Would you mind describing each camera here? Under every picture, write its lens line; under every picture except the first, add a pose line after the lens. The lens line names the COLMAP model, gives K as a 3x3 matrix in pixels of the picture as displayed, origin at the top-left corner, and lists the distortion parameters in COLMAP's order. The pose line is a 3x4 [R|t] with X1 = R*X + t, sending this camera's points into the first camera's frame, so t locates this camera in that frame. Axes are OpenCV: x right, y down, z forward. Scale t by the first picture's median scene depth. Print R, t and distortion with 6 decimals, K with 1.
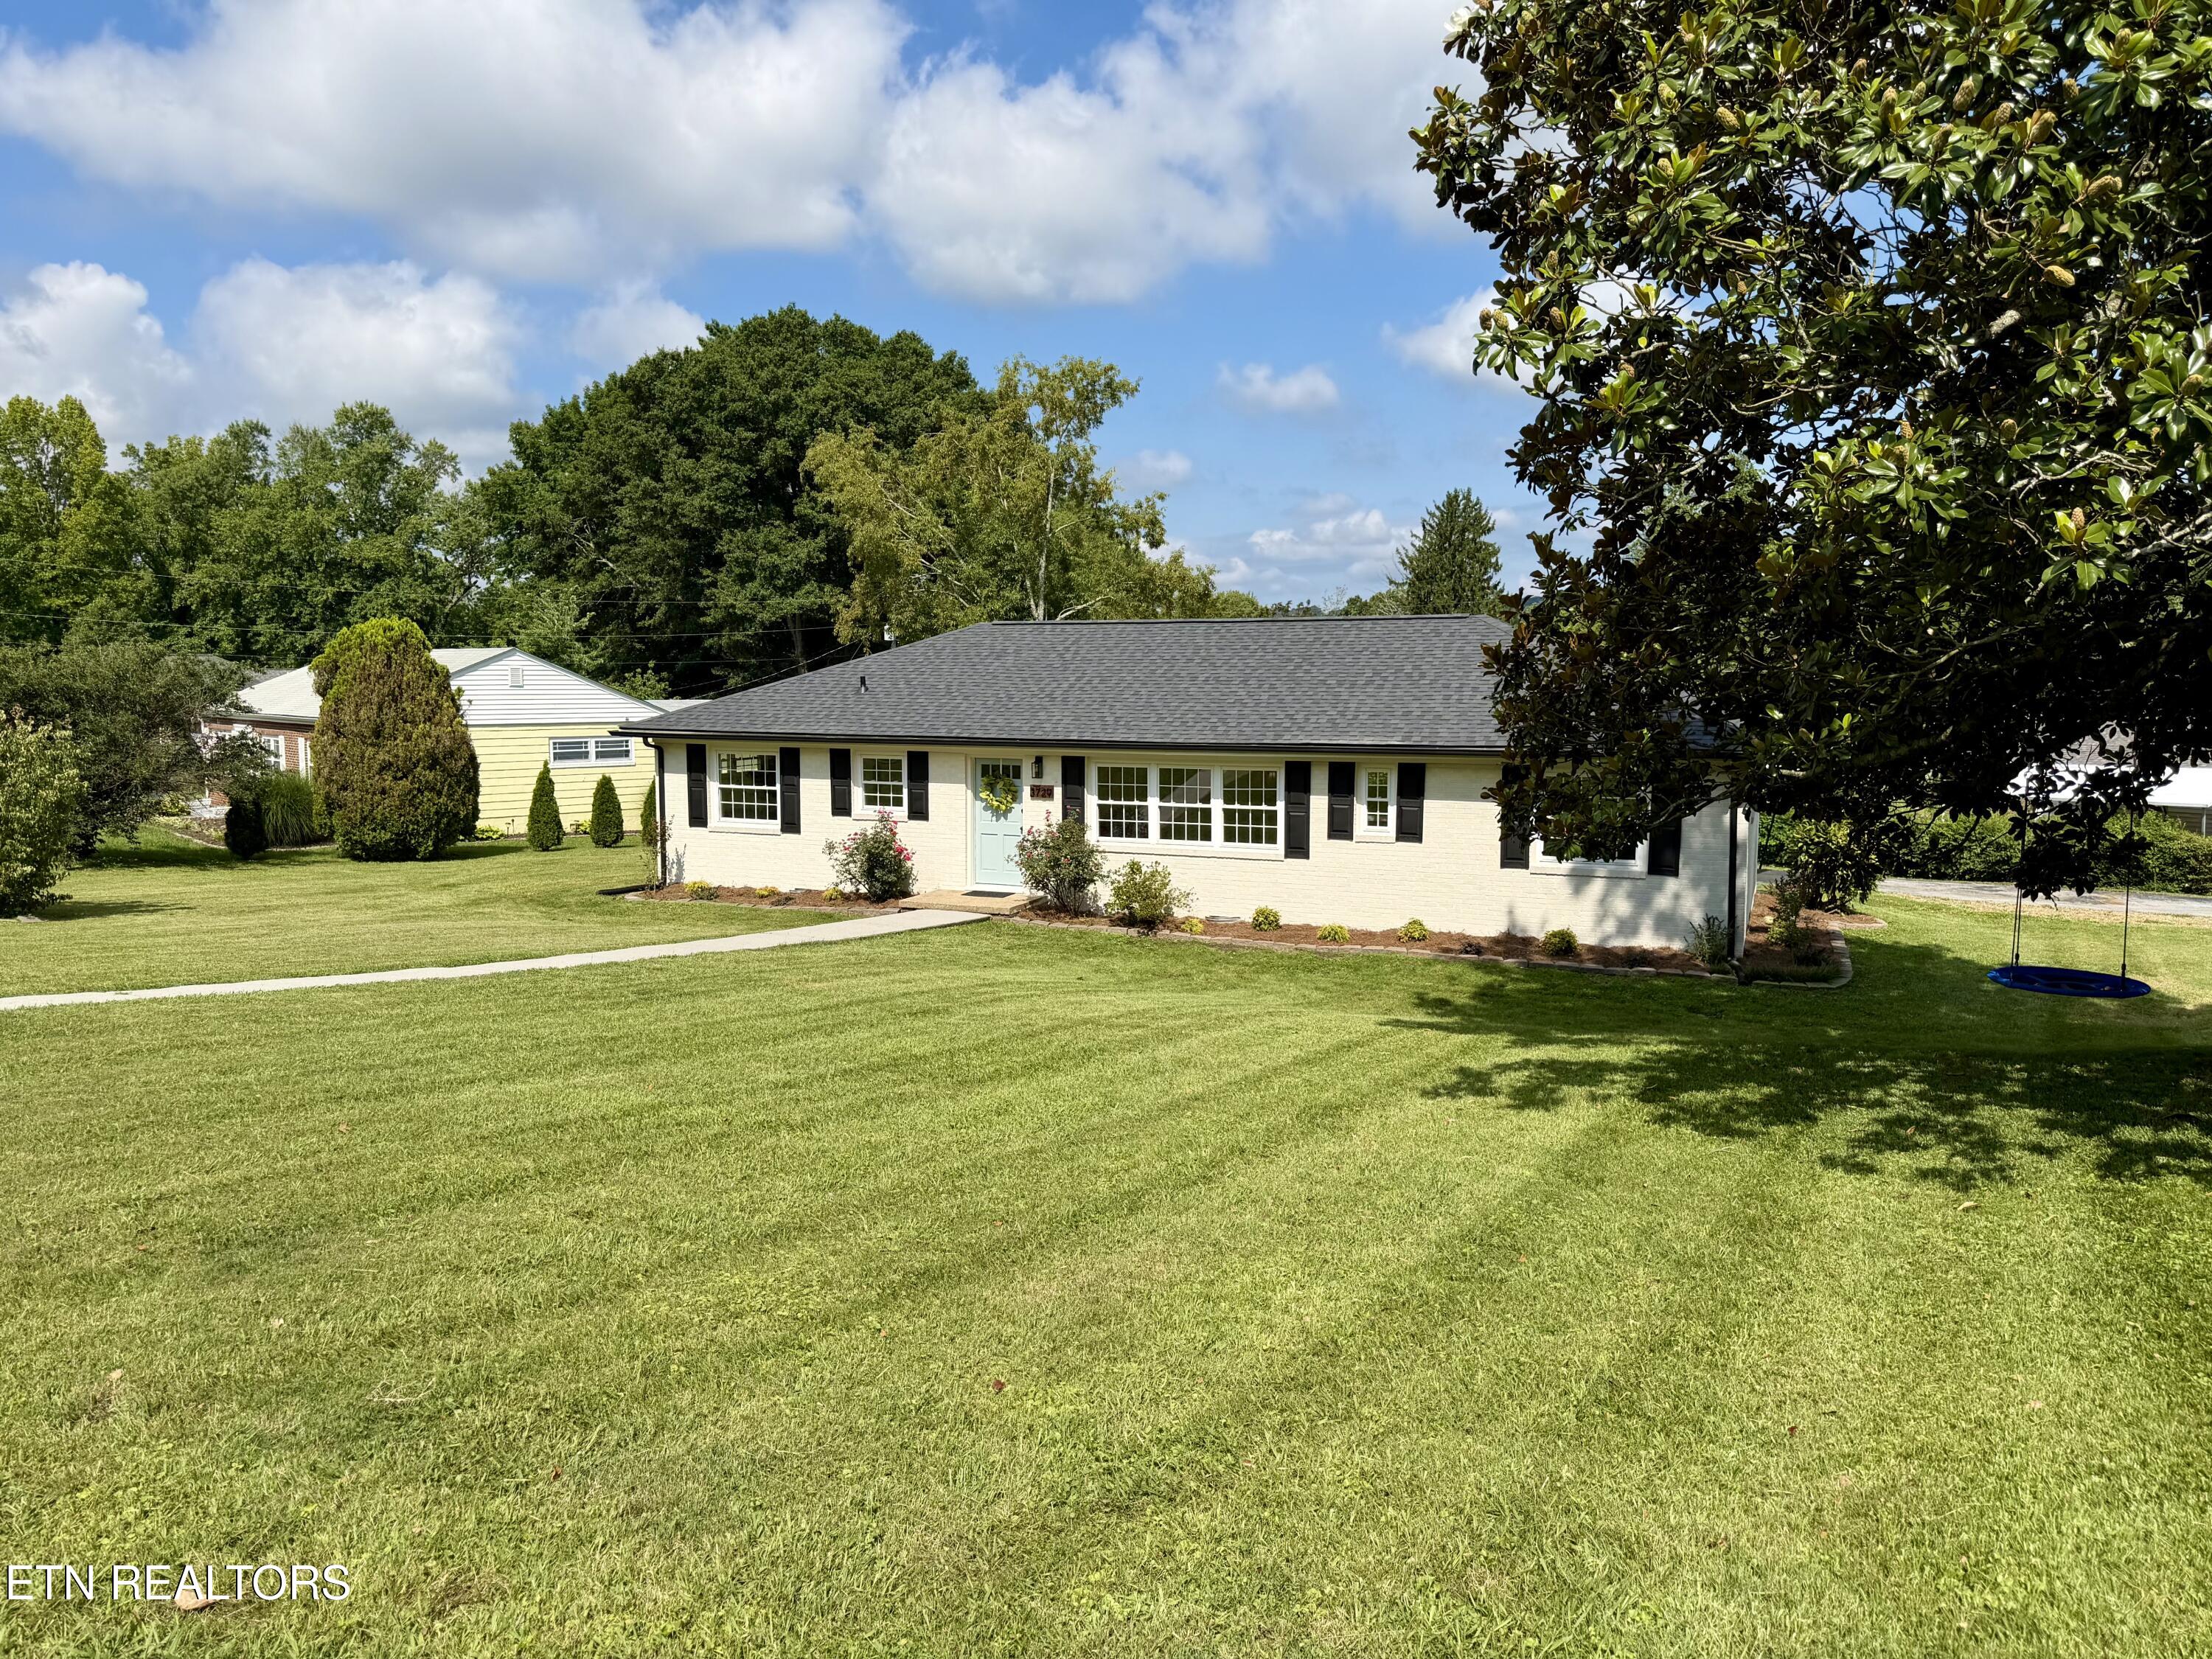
lens RADIAL K [[1546.1, 0, 1105.7], [0, 1546.1, 837.8], [0, 0, 1]] dist [0.113944, -0.155639]
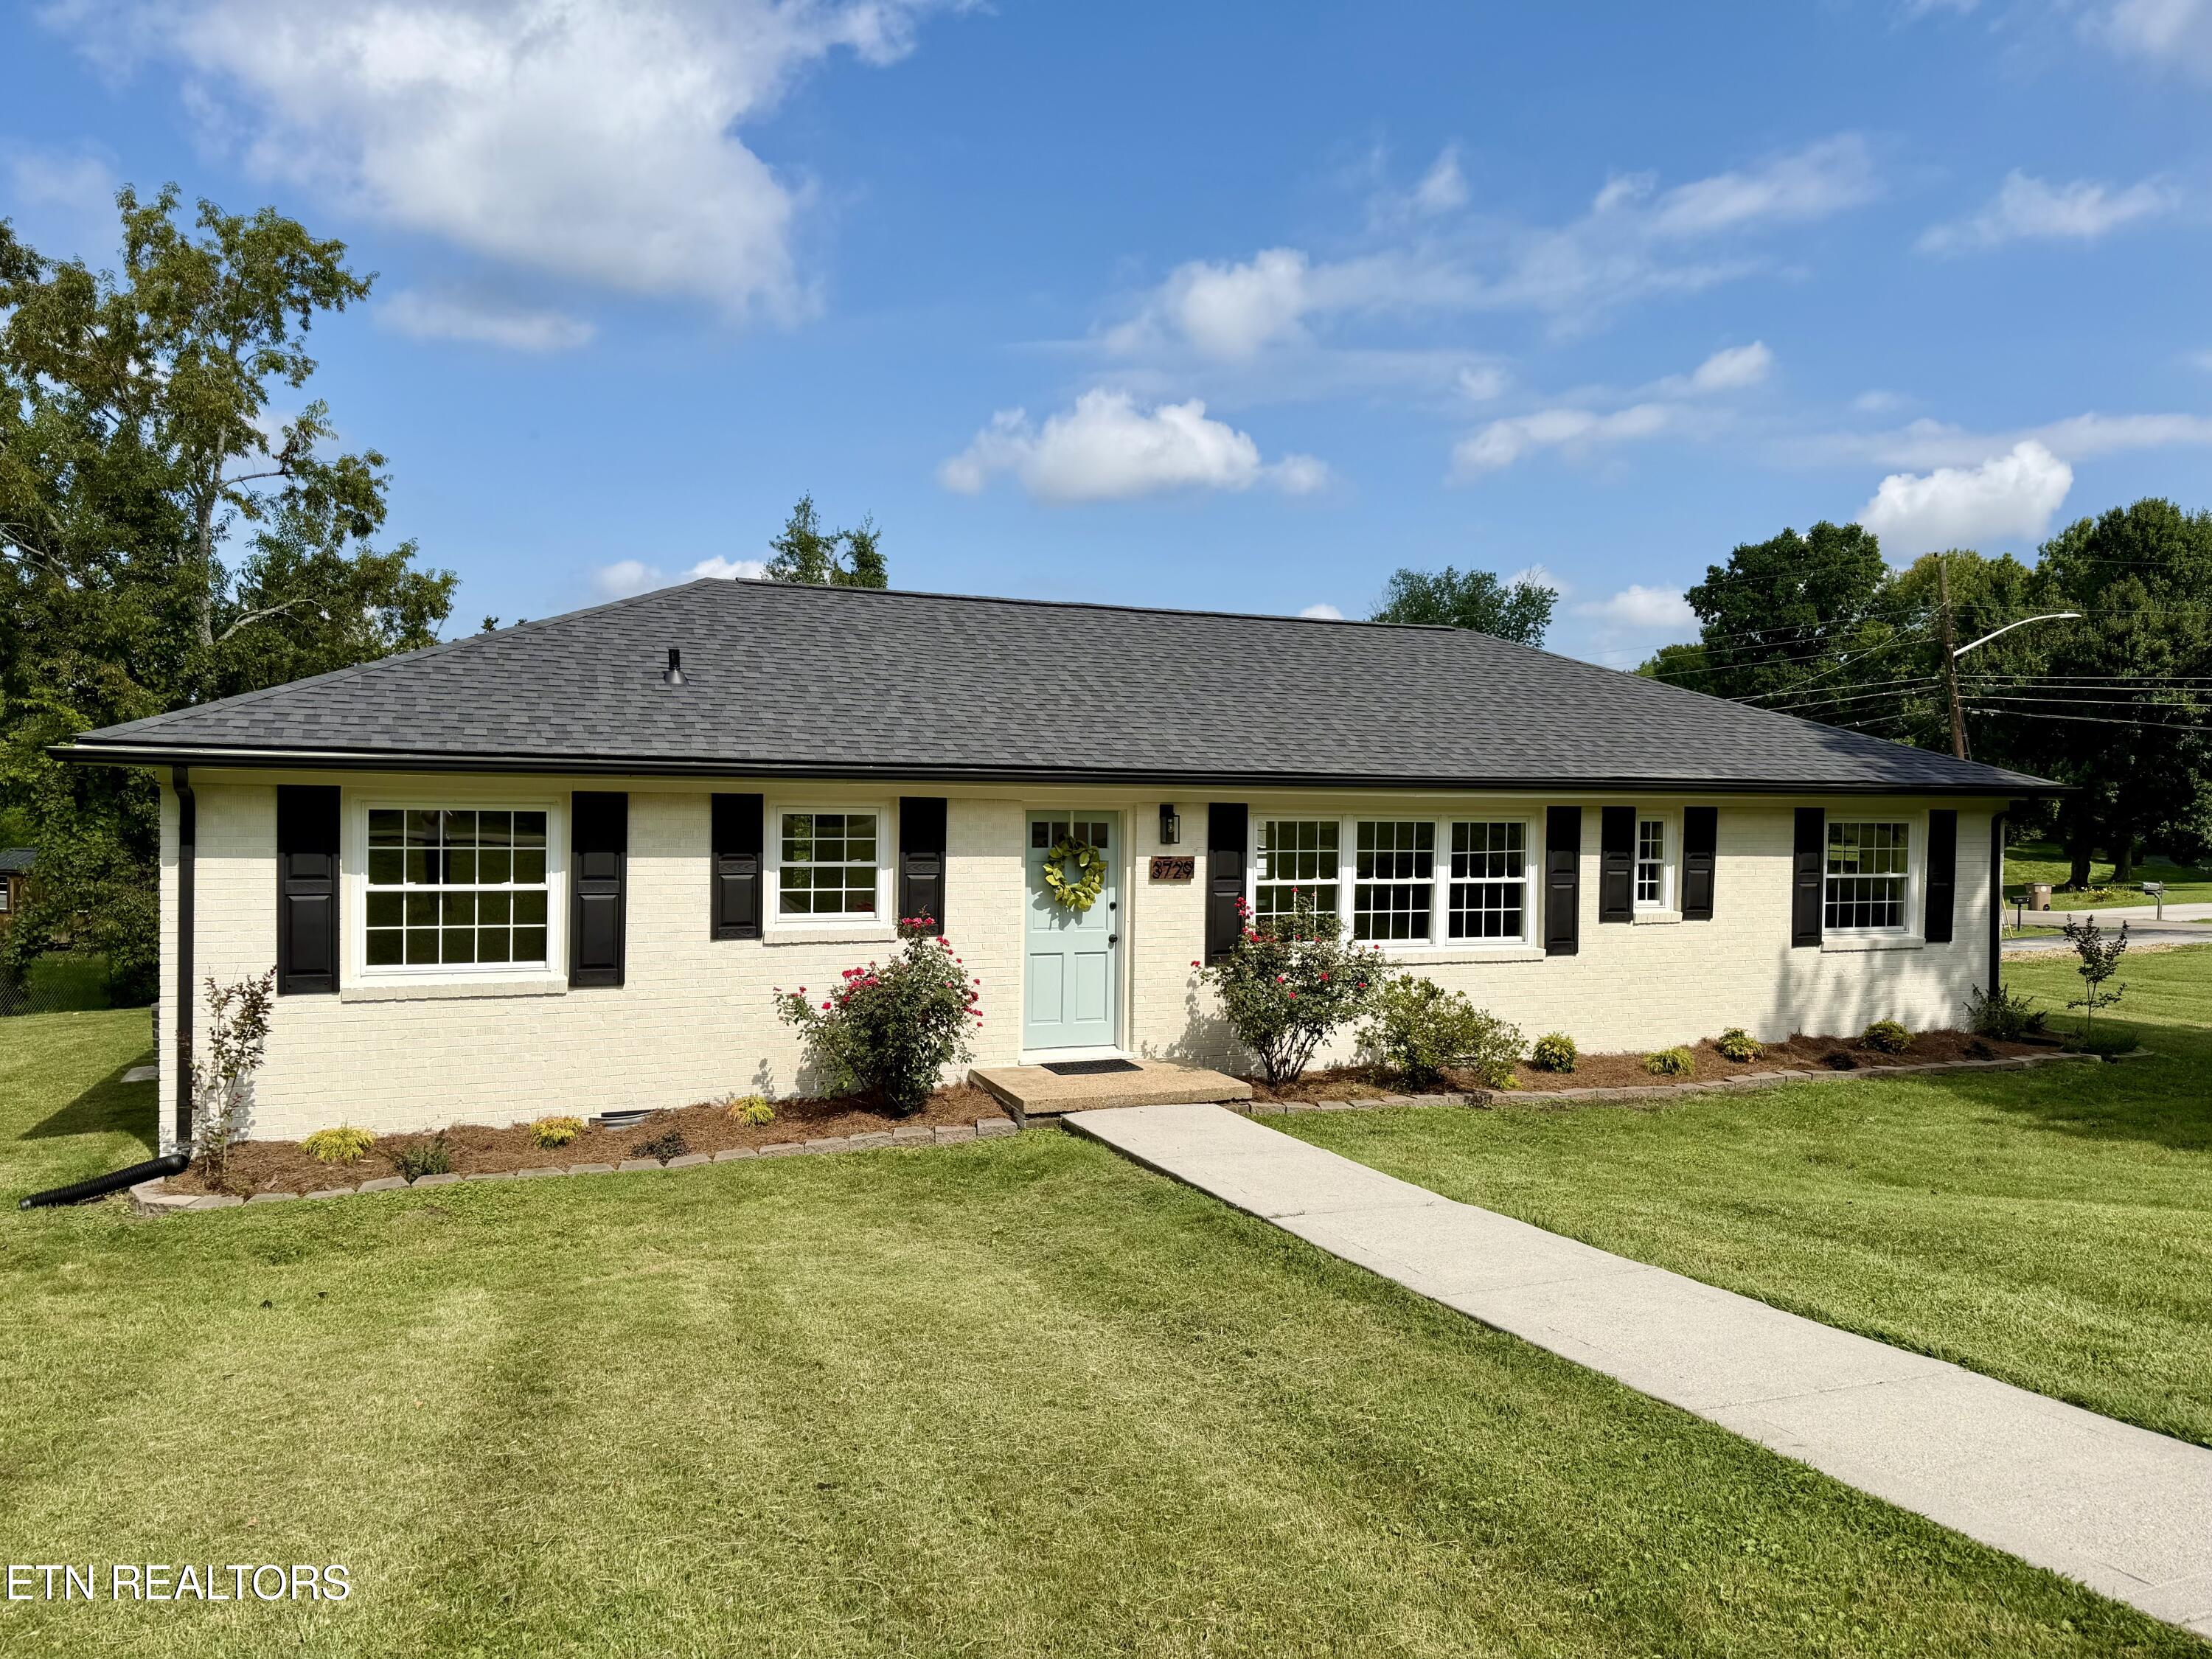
lens RADIAL K [[1550.1, 0, 1095.0], [0, 1550.1, 832.5], [0, 0, 1]] dist [0.060072, -0.038478]
pose [[0.695048, -0.007960, 0.718919, -0.442477], [0.064037, 0.996650, -0.050876, -0.015709], [-0.716106, 0.081399, 0.693229, 0.616857]]
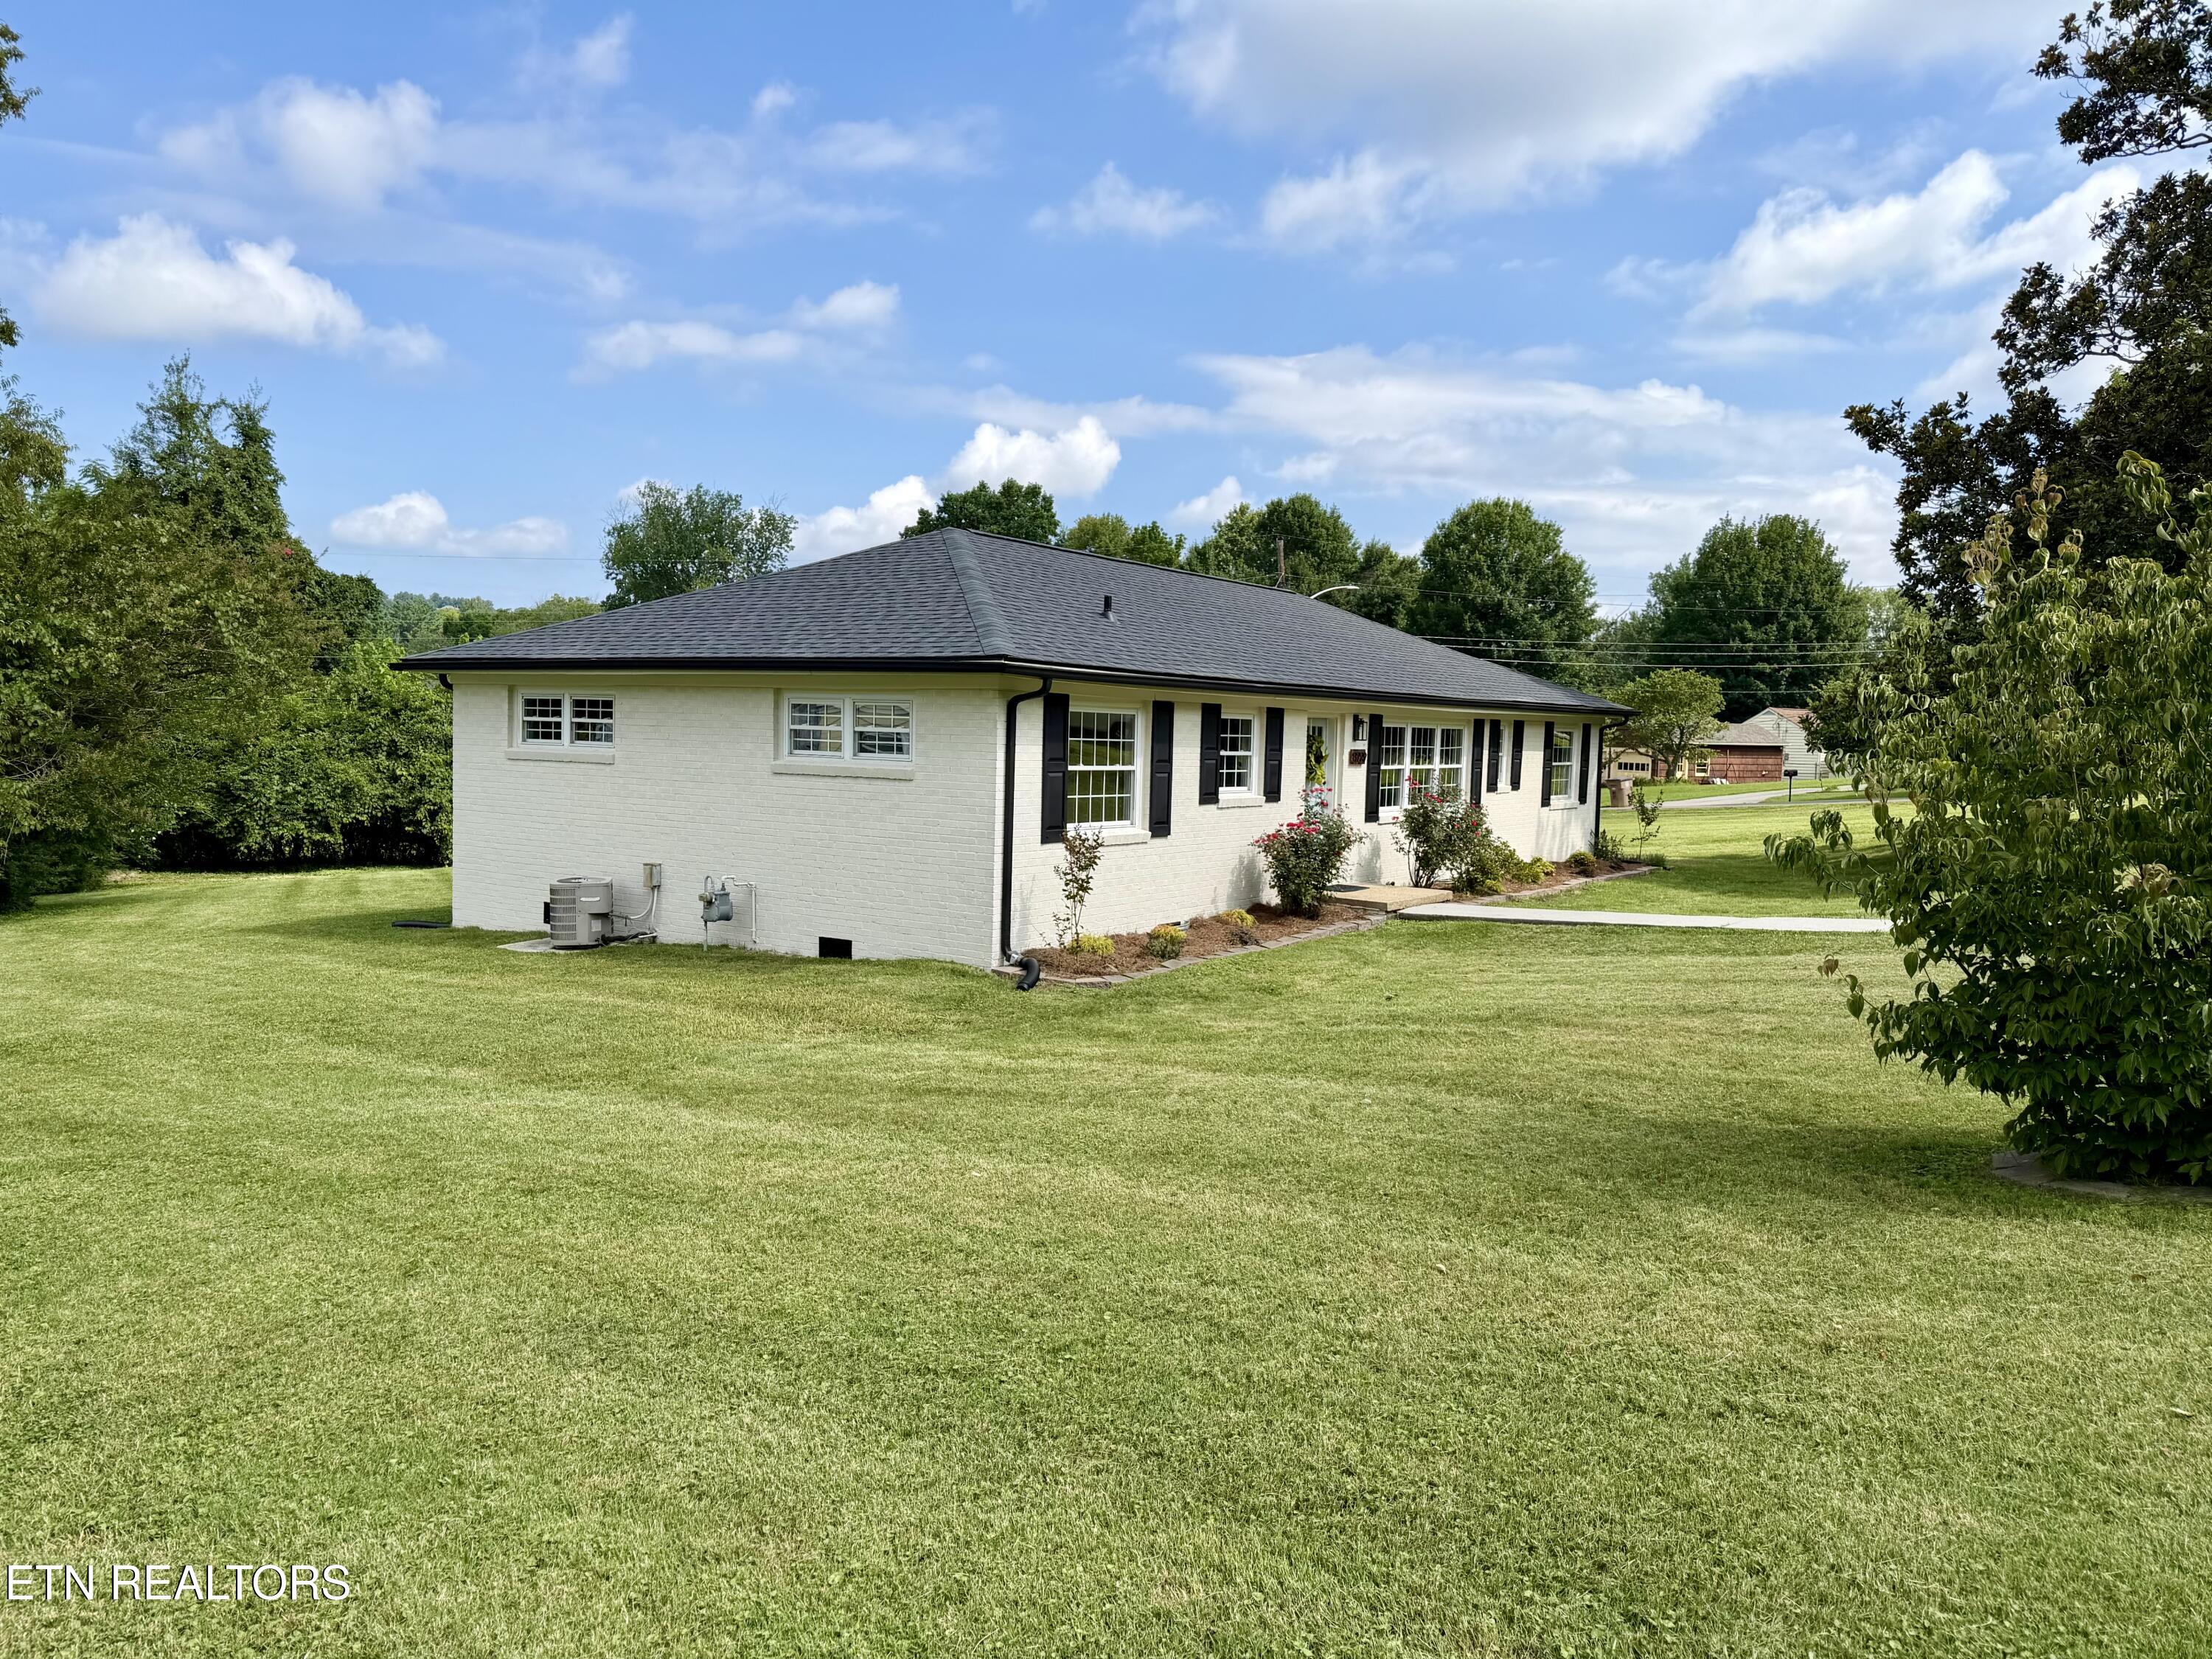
lens RADIAL K [[1548.9, 0, 1046.5], [0, 1548.9, 935.3], [0, 0, 1]] dist [0.063318, -0.000092]
pose [[0.232829, -0.119604, 0.965135, -0.879016], [0.079007, 0.991455, 0.103806, -0.033667], [-0.969303, 0.052083, 0.240289, 0.935921]]
